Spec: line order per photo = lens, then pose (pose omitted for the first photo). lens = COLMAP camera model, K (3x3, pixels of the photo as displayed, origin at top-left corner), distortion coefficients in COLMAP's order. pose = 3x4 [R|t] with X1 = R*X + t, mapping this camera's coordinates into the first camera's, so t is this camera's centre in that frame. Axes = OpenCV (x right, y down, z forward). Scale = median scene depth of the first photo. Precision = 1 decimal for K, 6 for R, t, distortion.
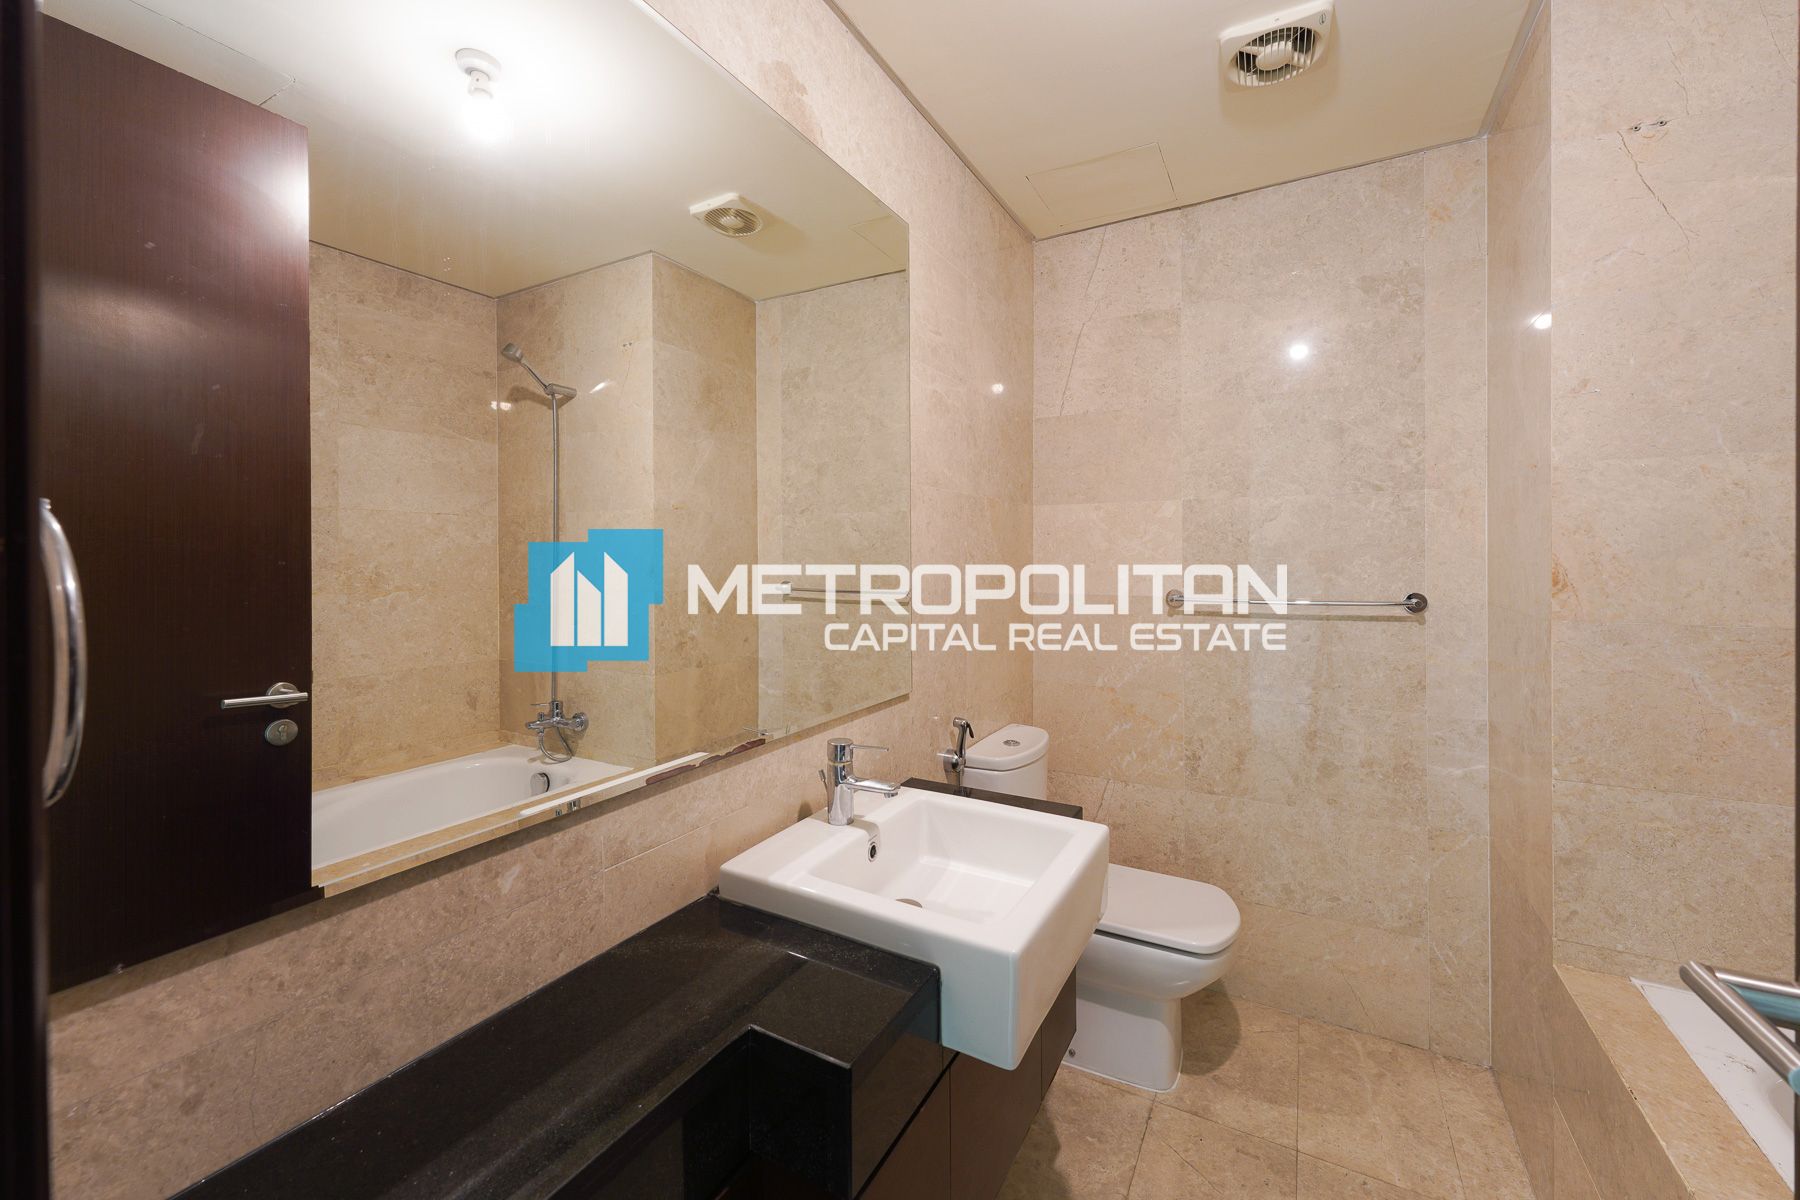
lens RADIAL K [[705.0, 0, 908.6], [0, 705.0, 550.7], [0, 0, 1]] dist [0.000502, 0.000006]
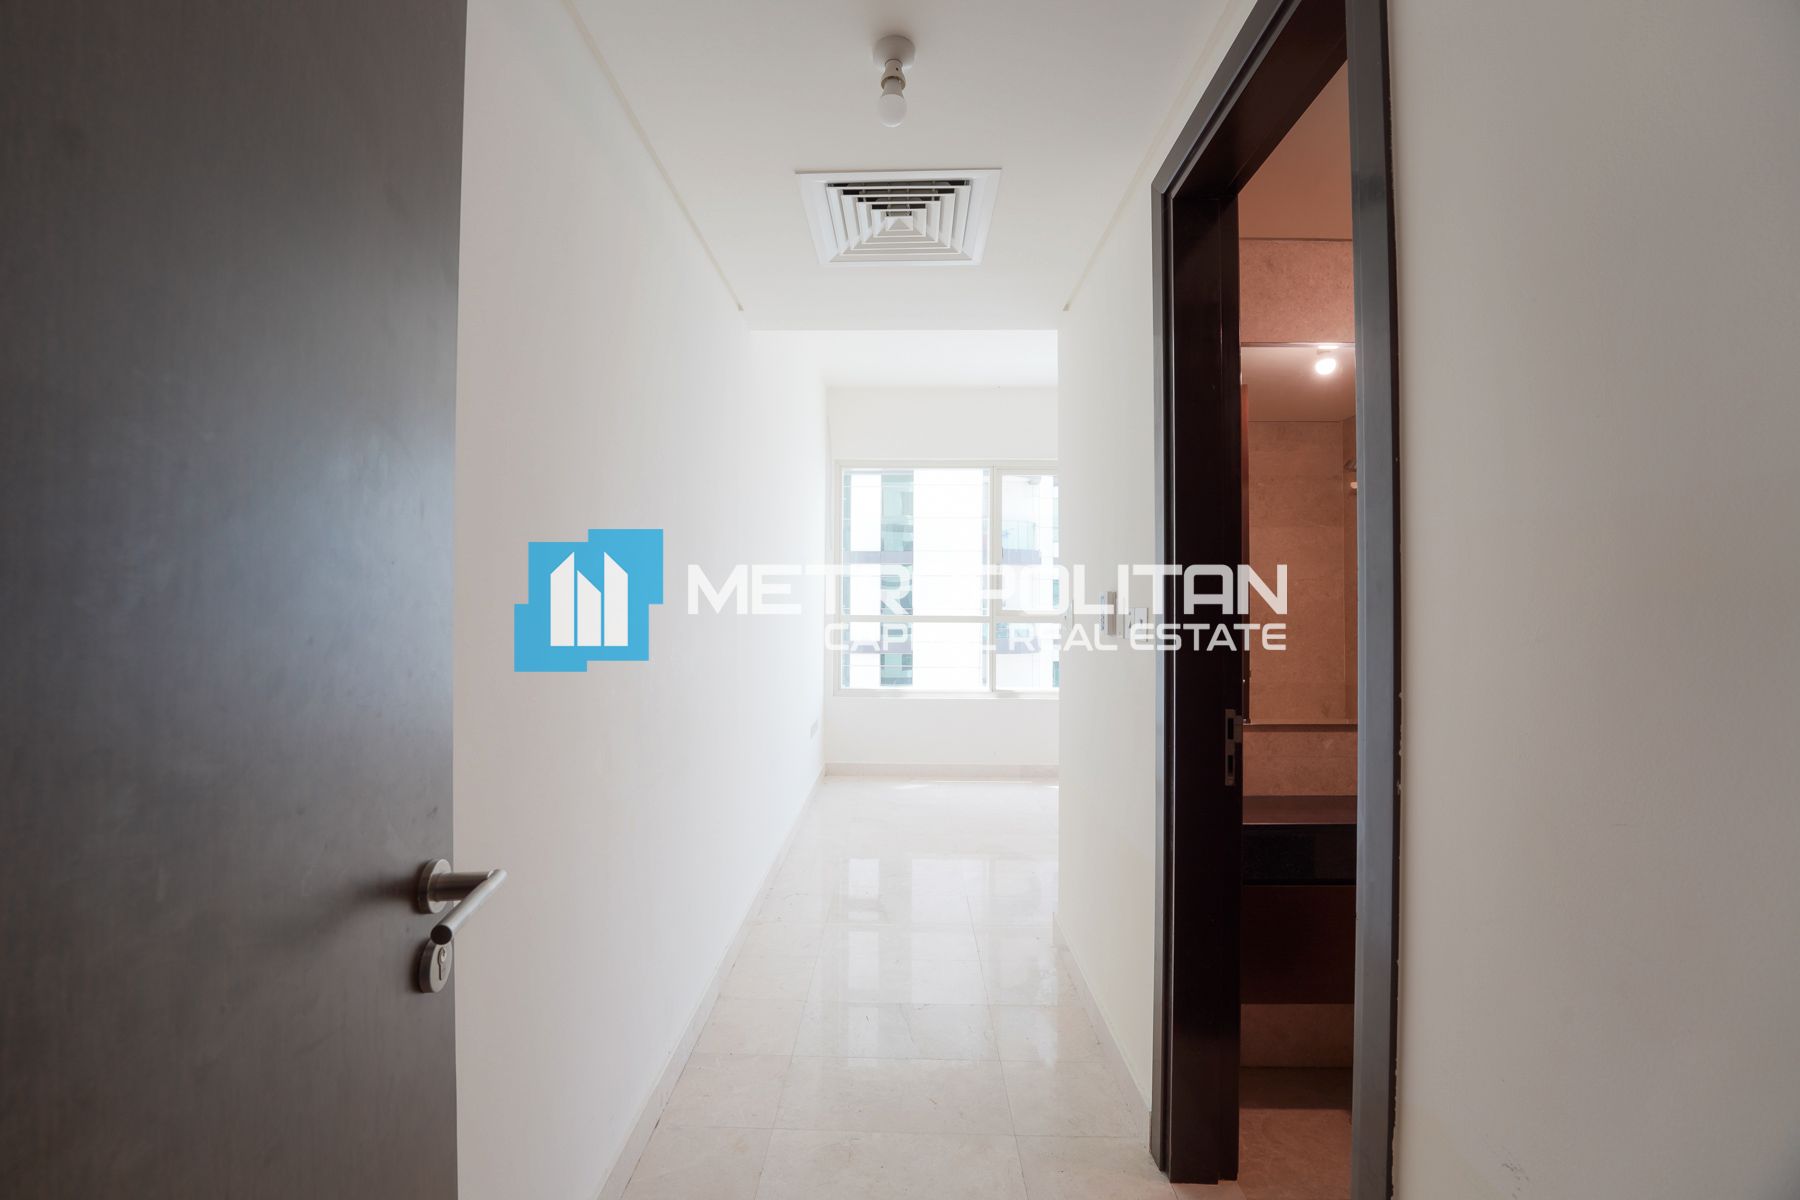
lens RADIAL K [[739.1, 0, 900.0], [0, 739.1, 600.0], [0, 0, 1]] dist [-0.000220, -0.000244]
pose [[0.461930, -0.003498, -0.886910, 0.308587], [0.001039, 0.999994, -0.003403, -0.005662], [0.886916, 0.000650, 0.461930, -0.452012]]
